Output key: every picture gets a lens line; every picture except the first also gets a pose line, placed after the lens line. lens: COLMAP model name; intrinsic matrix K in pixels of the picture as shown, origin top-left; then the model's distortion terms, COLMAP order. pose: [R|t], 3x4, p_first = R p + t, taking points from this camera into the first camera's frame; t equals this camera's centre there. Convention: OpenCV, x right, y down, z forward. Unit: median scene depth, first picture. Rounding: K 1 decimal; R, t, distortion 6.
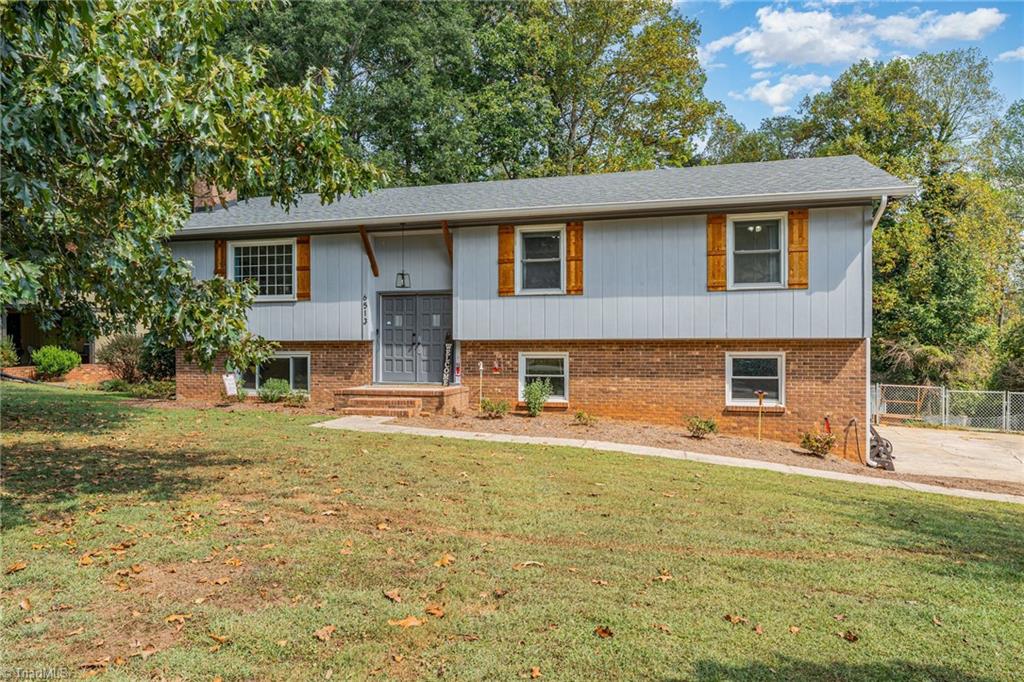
lens RADIAL K [[687.0, 0, 512.0], [0, 687.0, 341.0], [0, 0, 1]] dist [0.002203, 0.000014]
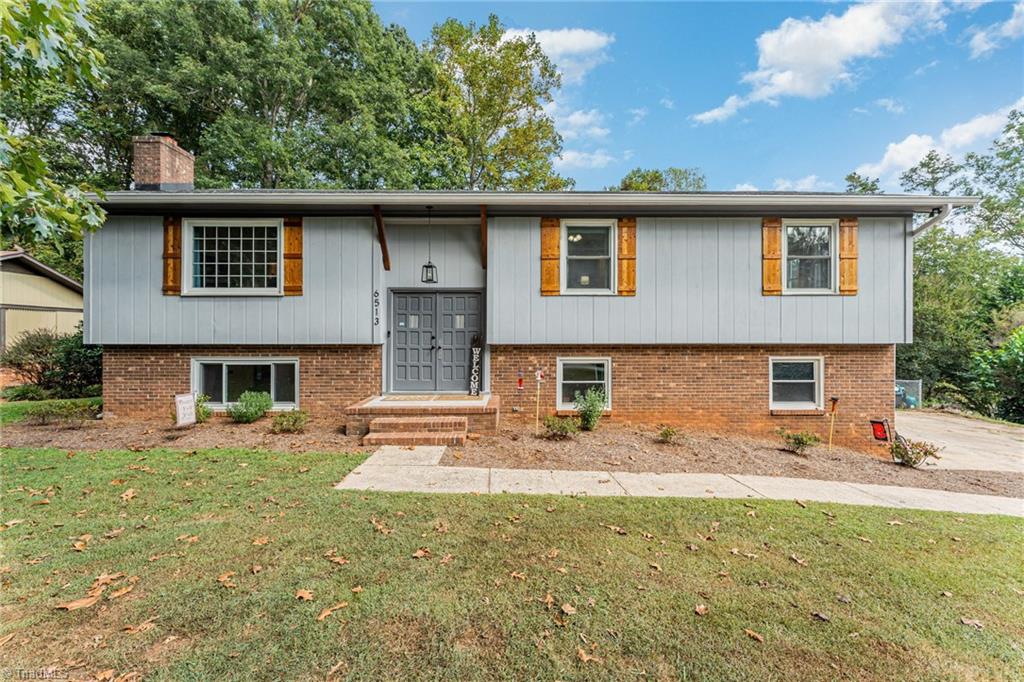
lens RADIAL K [[415.5, 0, 512.4], [0, 415.5, 336.6], [0, 0, 1]] dist [0.001708, 0.000410]
pose [[0.957831, 0.003817, 0.287306, -0.211651], [-0.003032, 0.999990, -0.003180, -0.009631], [-0.287315, 0.002175, 0.957834, 0.487535]]
